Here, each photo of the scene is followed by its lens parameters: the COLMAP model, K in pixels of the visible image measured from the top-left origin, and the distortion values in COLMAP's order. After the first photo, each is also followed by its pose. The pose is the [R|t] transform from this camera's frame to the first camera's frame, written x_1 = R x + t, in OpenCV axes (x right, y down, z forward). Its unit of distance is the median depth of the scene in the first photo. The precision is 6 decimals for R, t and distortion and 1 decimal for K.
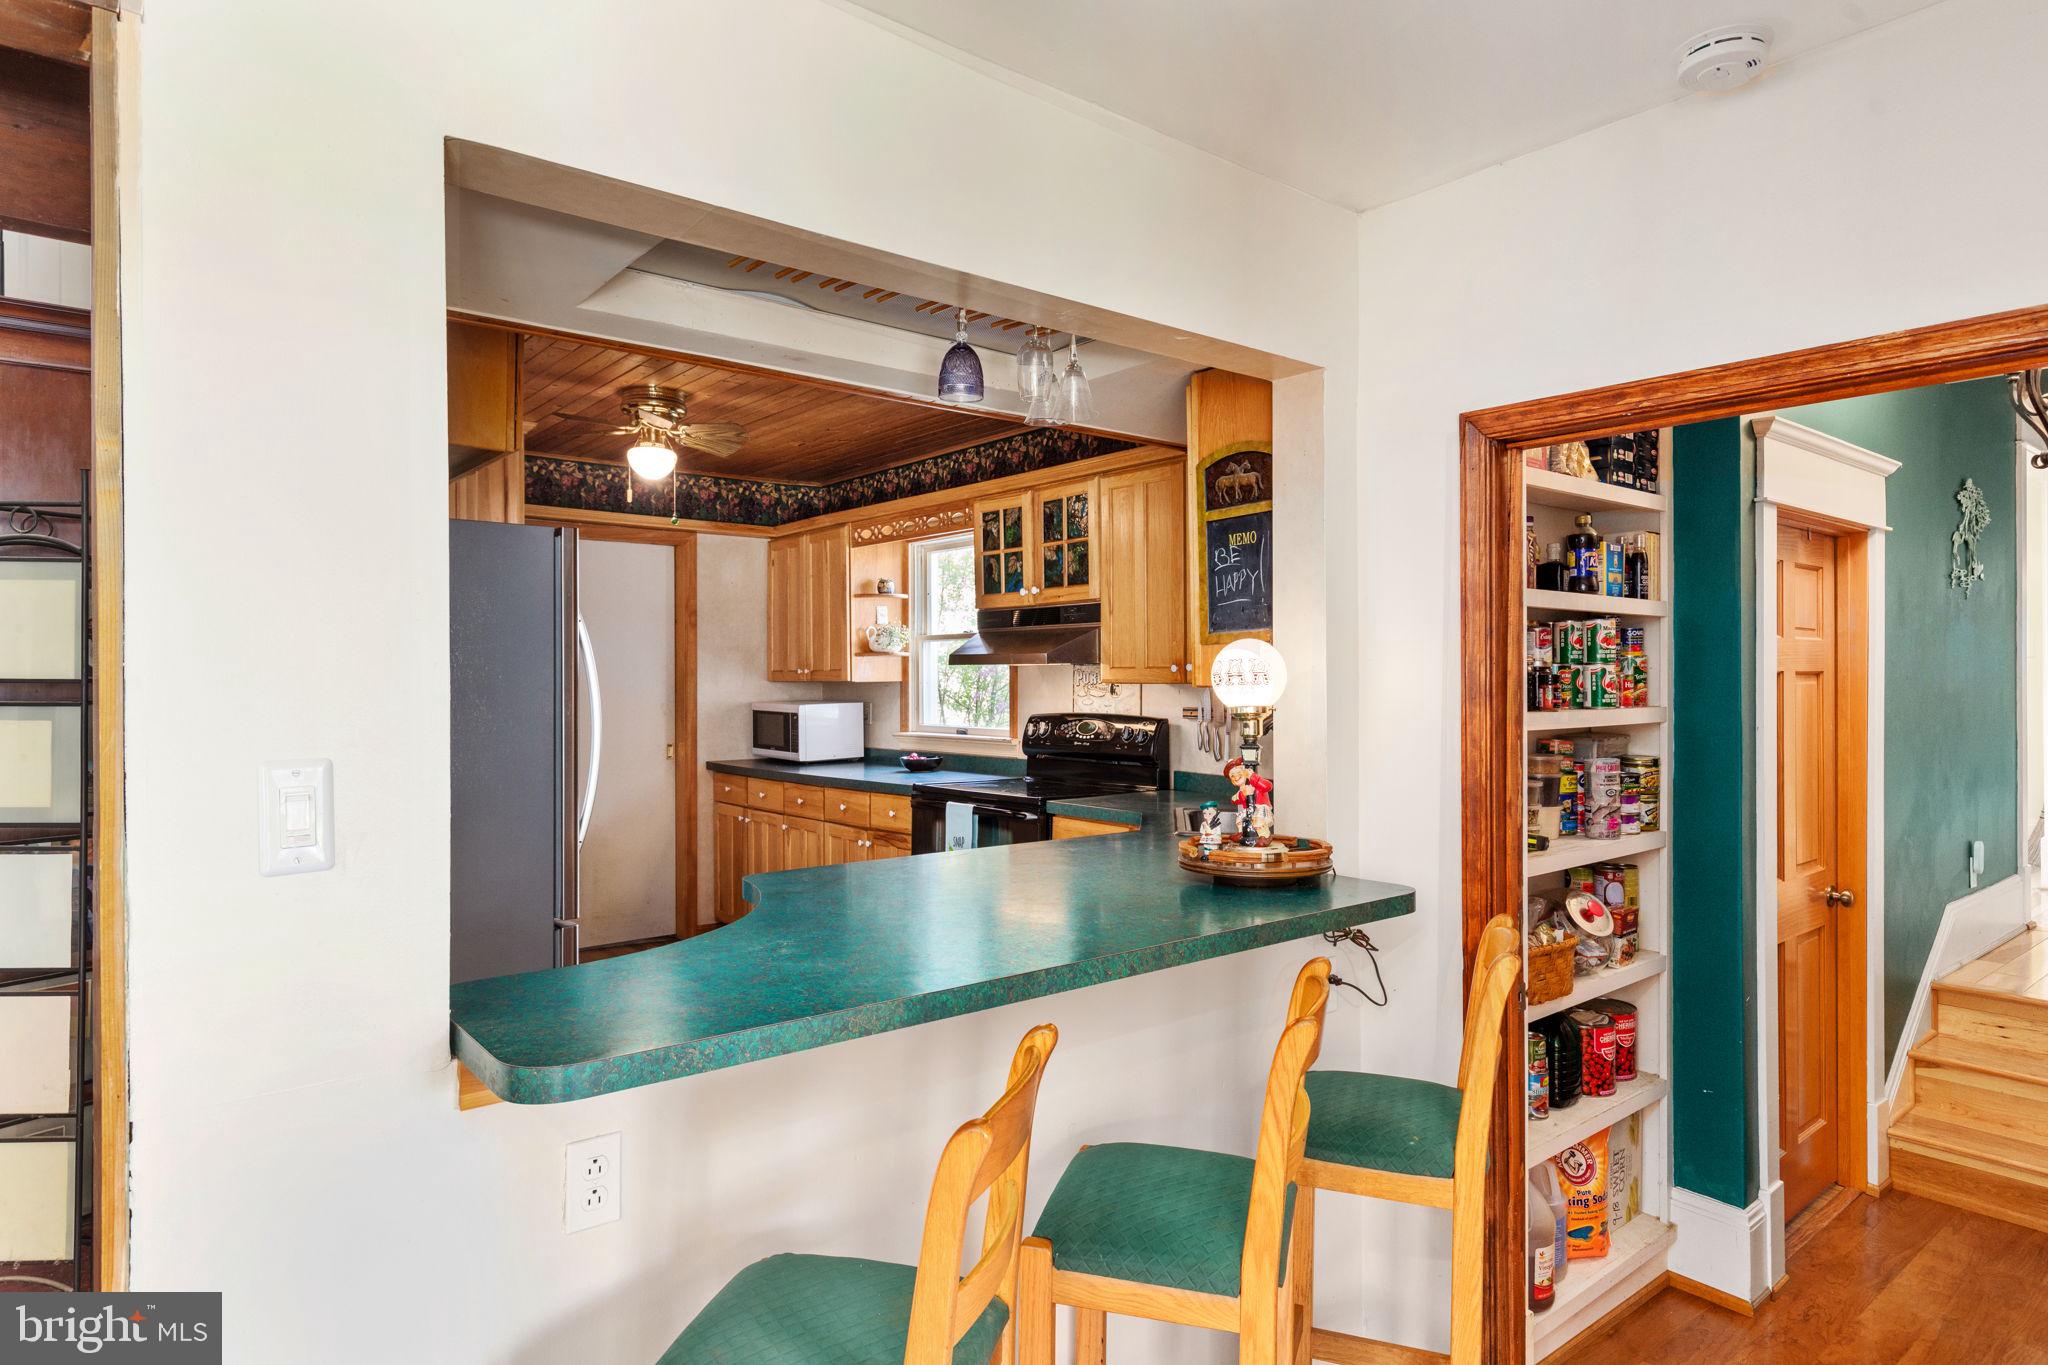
lens RADIAL K [[1124.3, 0, 1021.5], [0, 1124.3, 659.1], [0, 0, 1]] dist [0.000118, -0.000170]
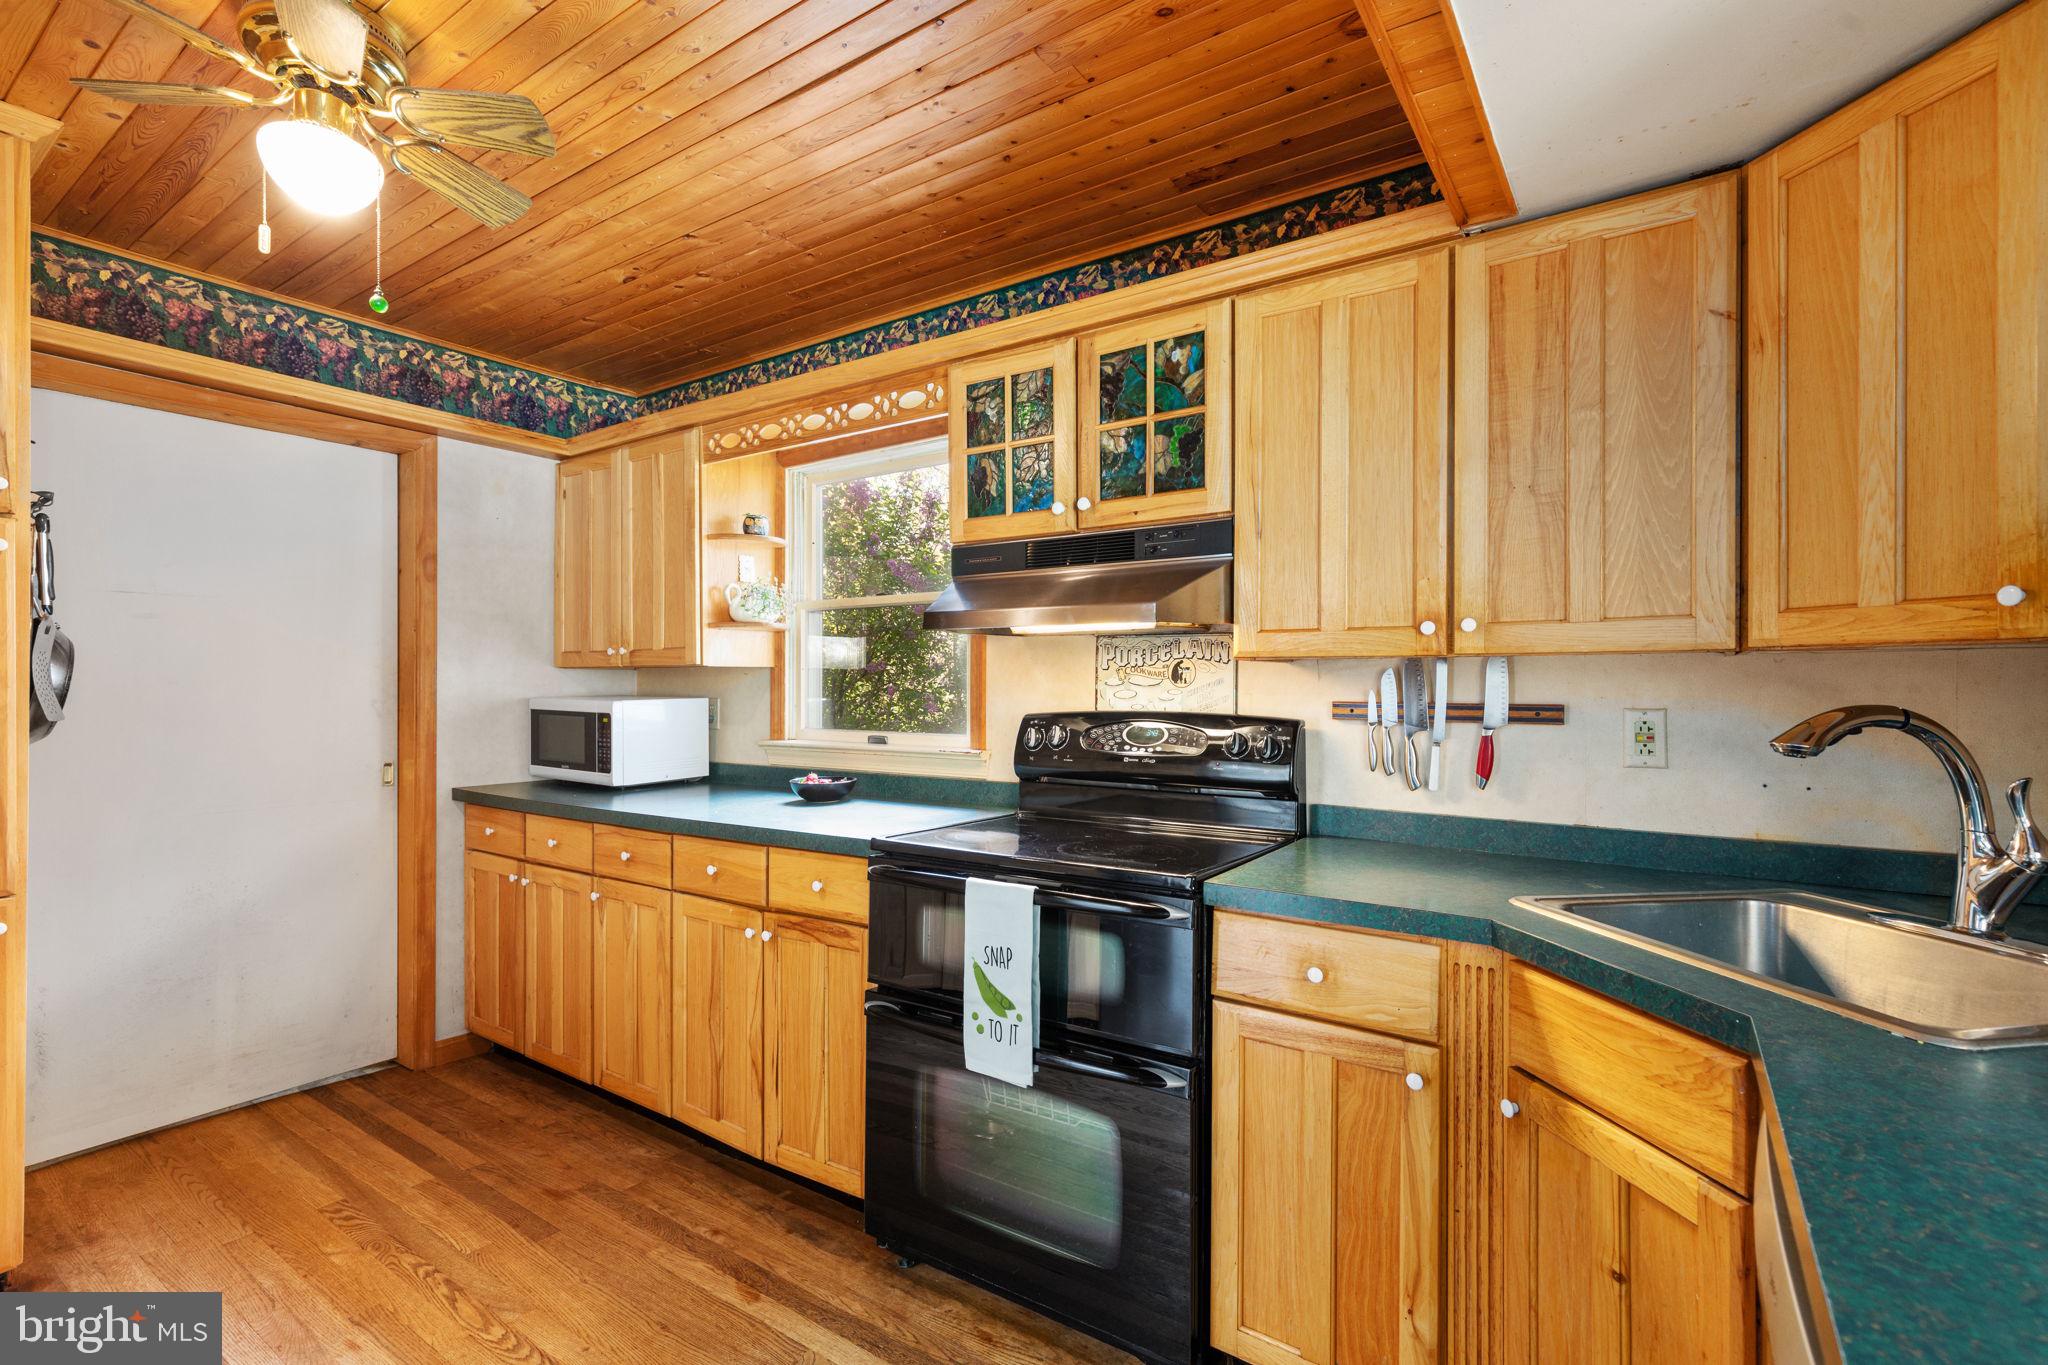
lens RADIAL K [[910.8, 0, 1024.0], [0, 910.8, 682.5], [0, 0, 1]] dist [0.000463, 0.000257]
pose [[0.959111, 0.007909, 0.282920, -0.120620], [-0.011394, 0.999878, 0.010674, 0.022075], [-0.282801, -0.013461, 0.959084, 0.430398]]
